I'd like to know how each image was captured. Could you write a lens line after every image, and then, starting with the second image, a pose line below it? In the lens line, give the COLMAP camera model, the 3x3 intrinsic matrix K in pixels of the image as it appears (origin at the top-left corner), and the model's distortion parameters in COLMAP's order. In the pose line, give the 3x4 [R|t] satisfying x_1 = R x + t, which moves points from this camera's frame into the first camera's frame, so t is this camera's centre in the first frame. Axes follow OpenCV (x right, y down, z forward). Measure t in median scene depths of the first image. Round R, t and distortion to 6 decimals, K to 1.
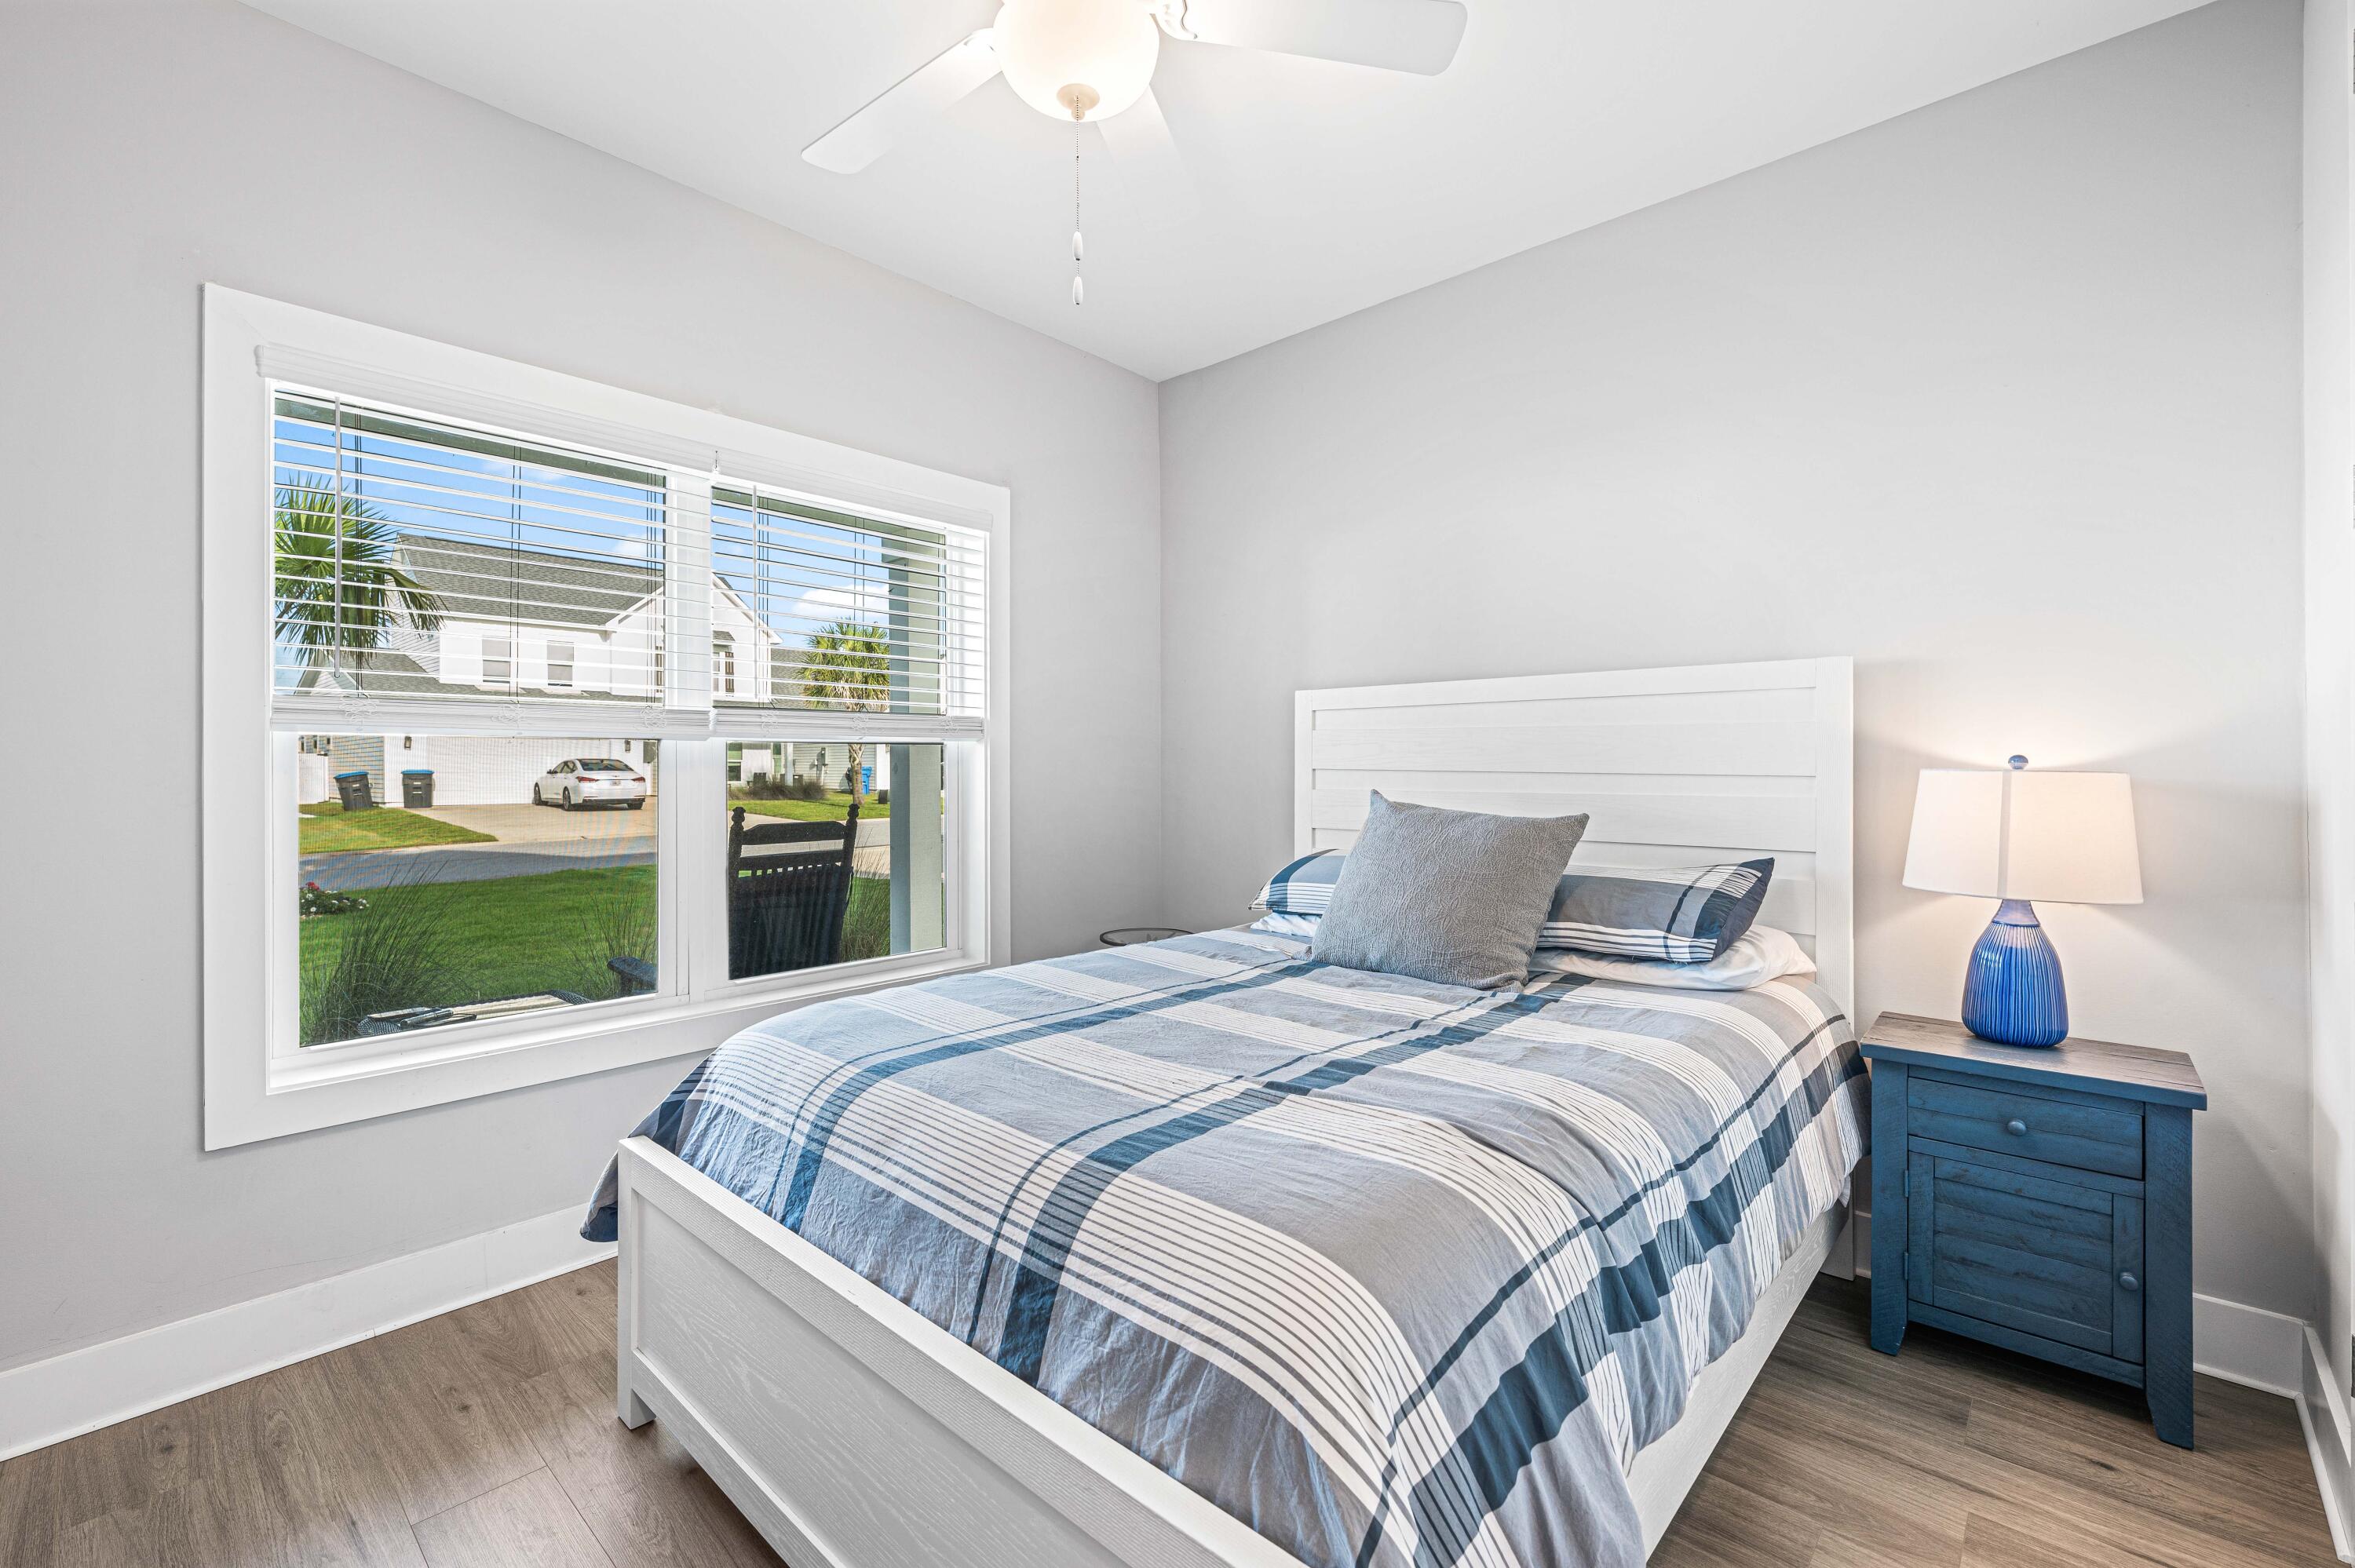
lens RADIAL K [[976.8, 0, 1186.0], [0, 976.8, 773.9], [0, 0, 1]] dist [-0.004115, 0.000524]
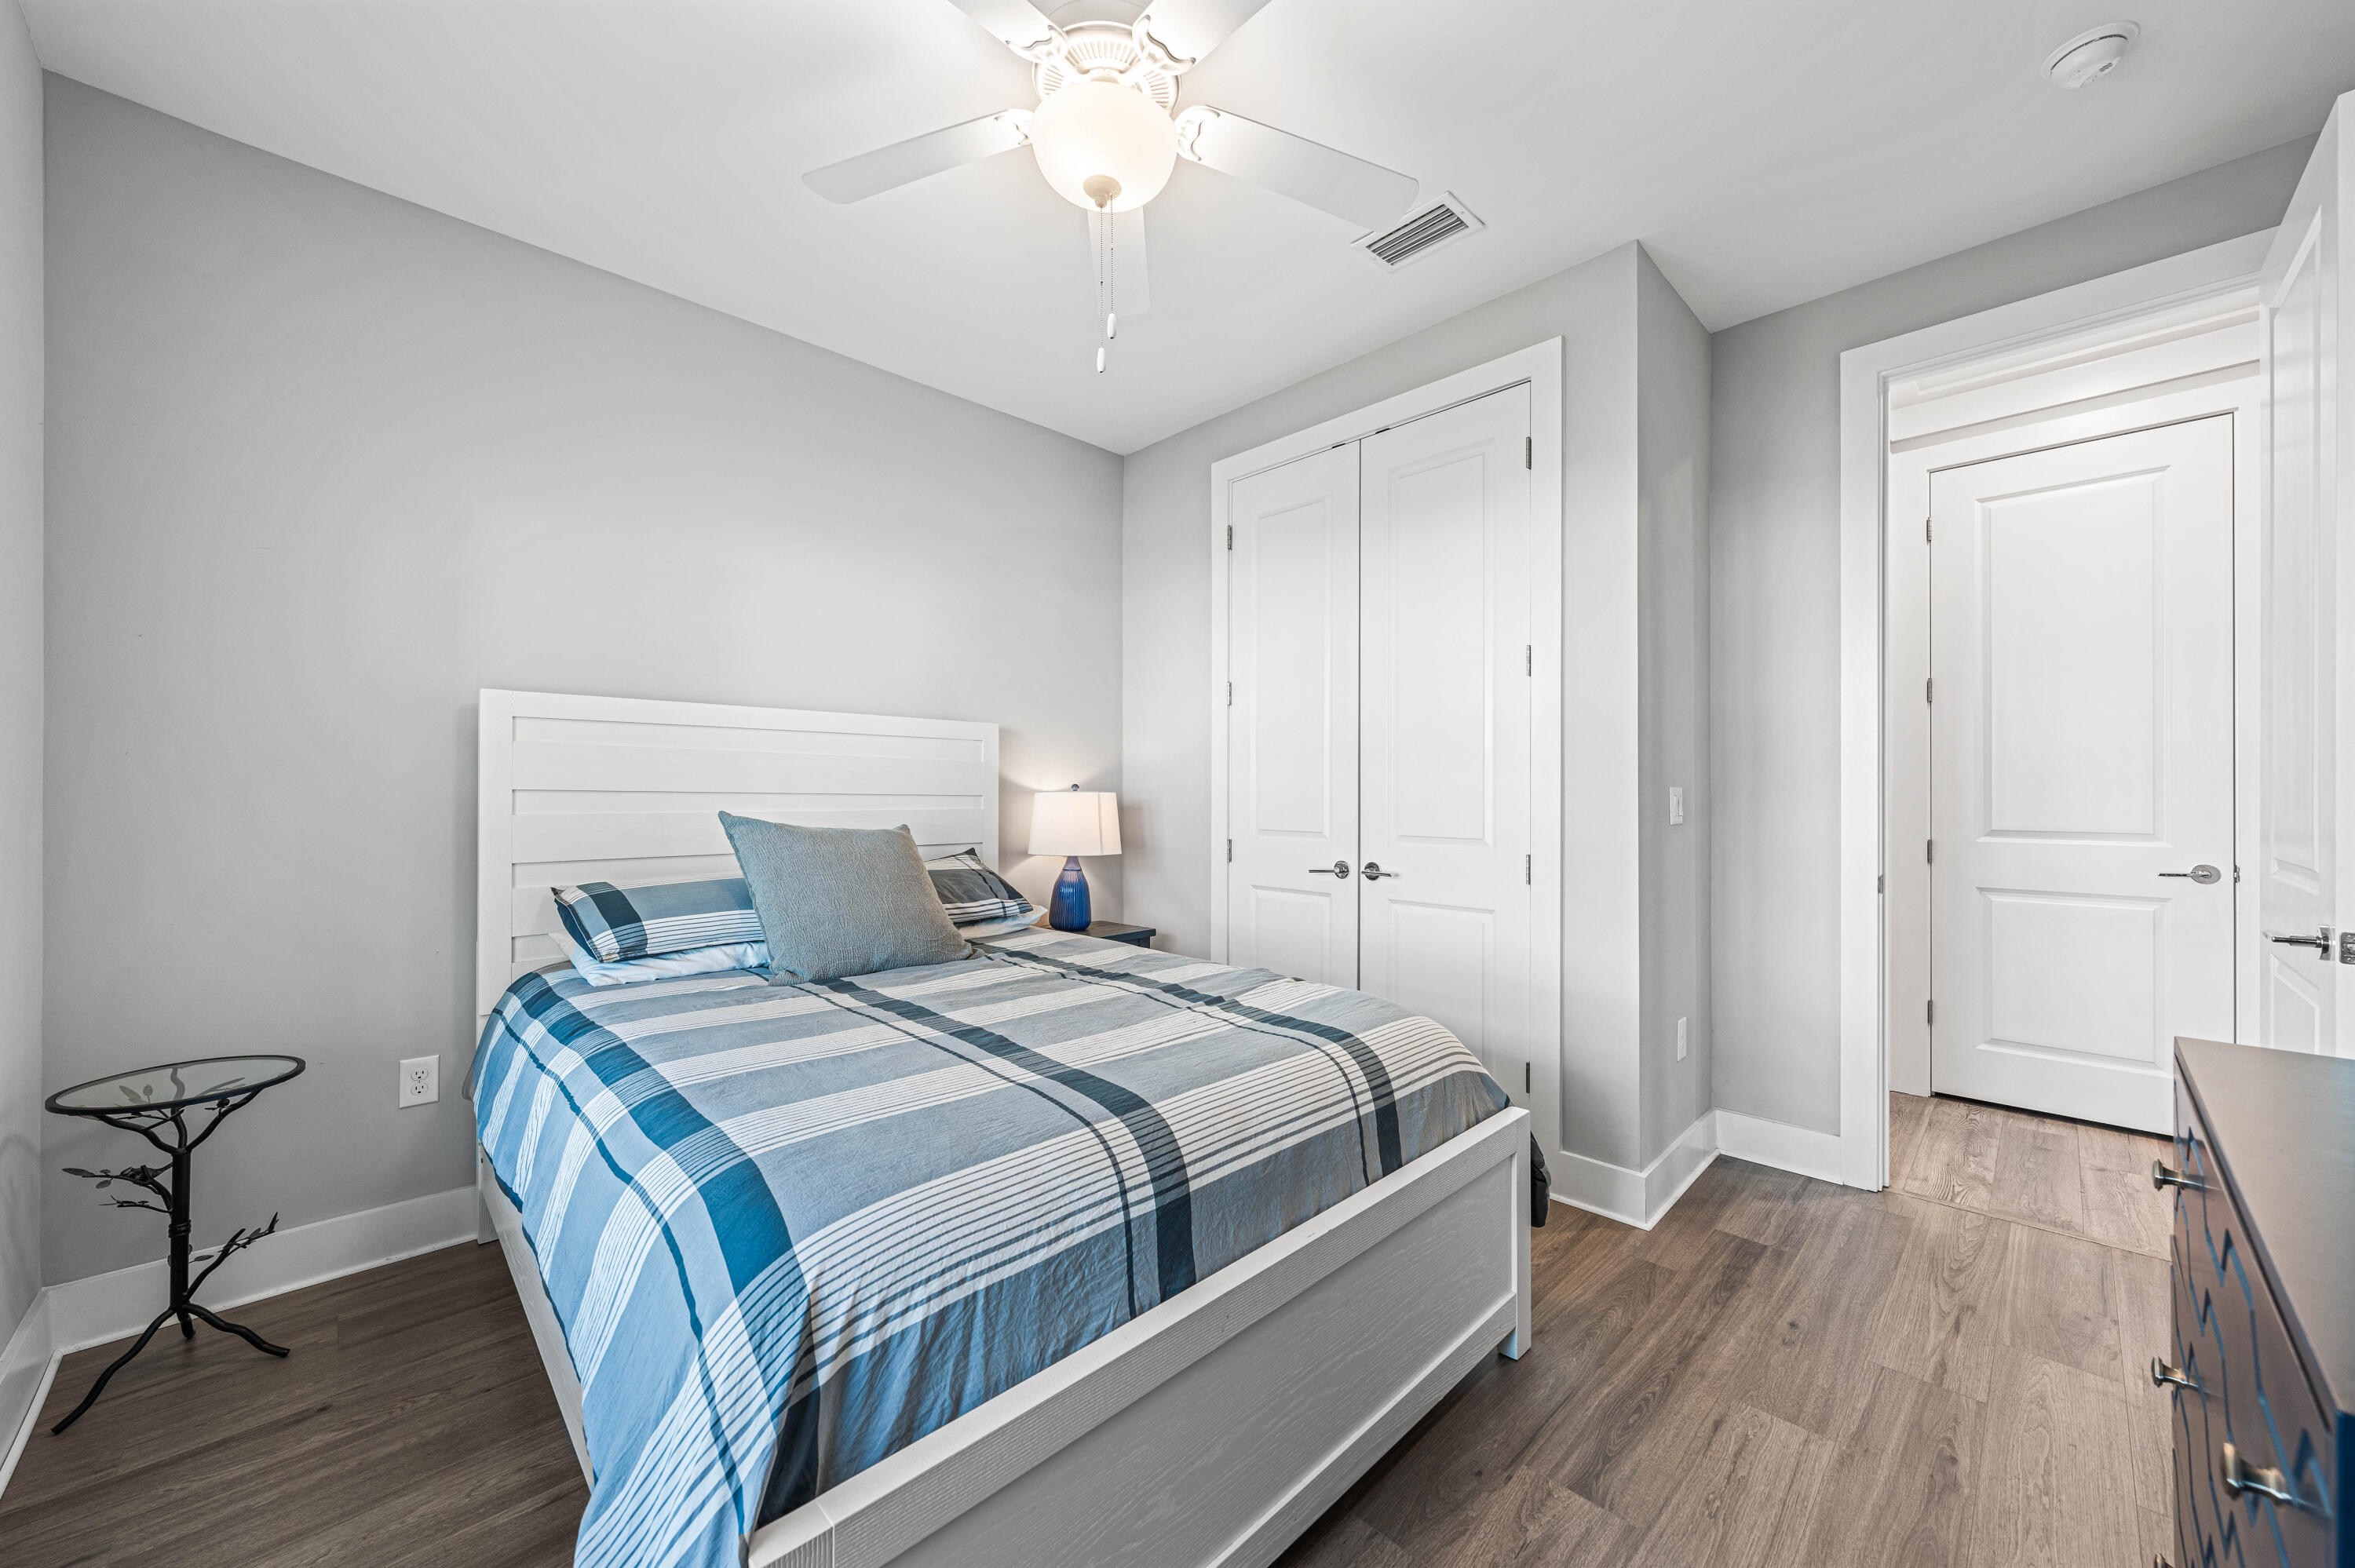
lens RADIAL K [[864.0, 0, 1187.3], [0, 864.0, 783.8], [0, 0, 1]] dist [0.000517, 0.000009]
pose [[0.060680, -0.005223, 0.998144, -1.149827], [-0.020428, 0.999770, 0.006473, -0.050726], [-0.997948, -0.020783, 0.060559, 0.806011]]
